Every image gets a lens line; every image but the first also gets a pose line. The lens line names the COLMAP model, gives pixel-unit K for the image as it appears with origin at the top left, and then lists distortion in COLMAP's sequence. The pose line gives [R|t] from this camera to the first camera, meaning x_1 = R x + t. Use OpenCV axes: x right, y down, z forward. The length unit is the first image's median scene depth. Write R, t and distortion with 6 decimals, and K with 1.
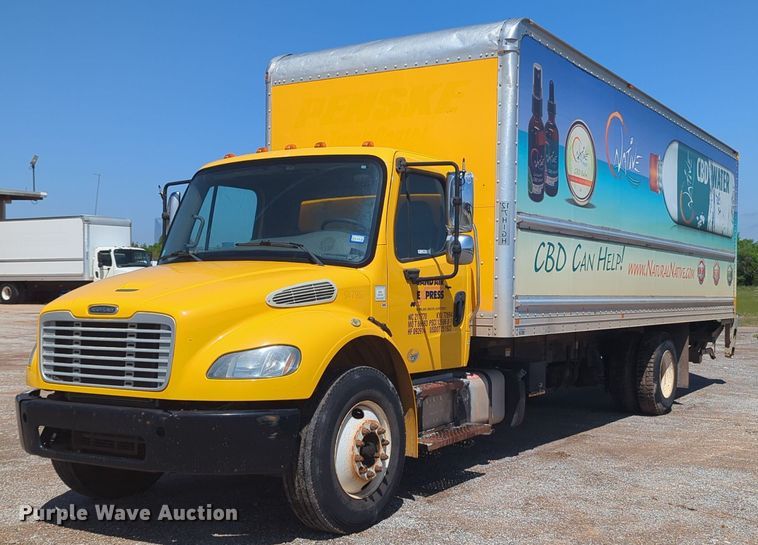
lens RADIAL K [[919.7, 0, 428.2], [0, 919.7, 265.8], [0, 0, 1]] dist [0.071009, 0.000000]
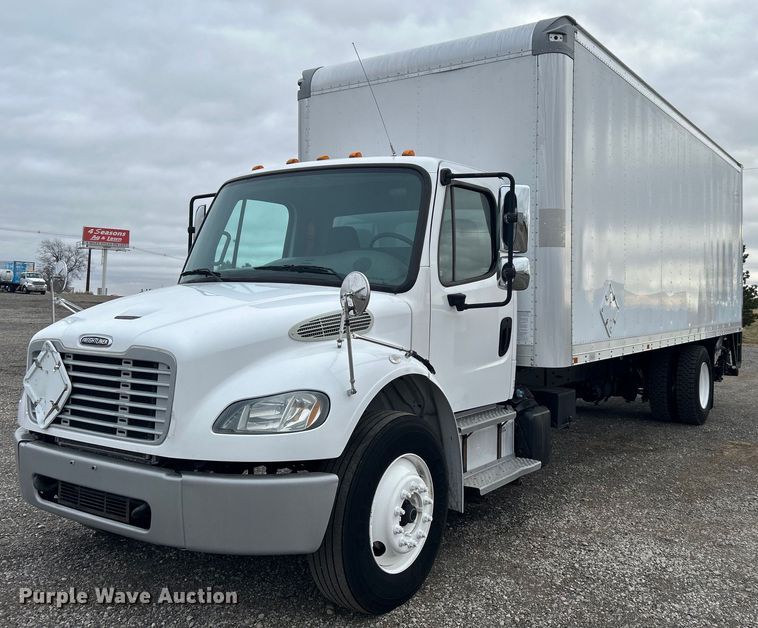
lens RADIAL K [[751.7, 0, 430.4], [0, 751.7, 277.4], [0, 0, 1]] dist [0.029042, 0.000000]
pose [[0.999839, 0.014119, -0.011103, -0.036816], [-0.014086, 0.999896, 0.003070, -0.014749], [0.011145, -0.002913, 0.999934, 0.285578]]
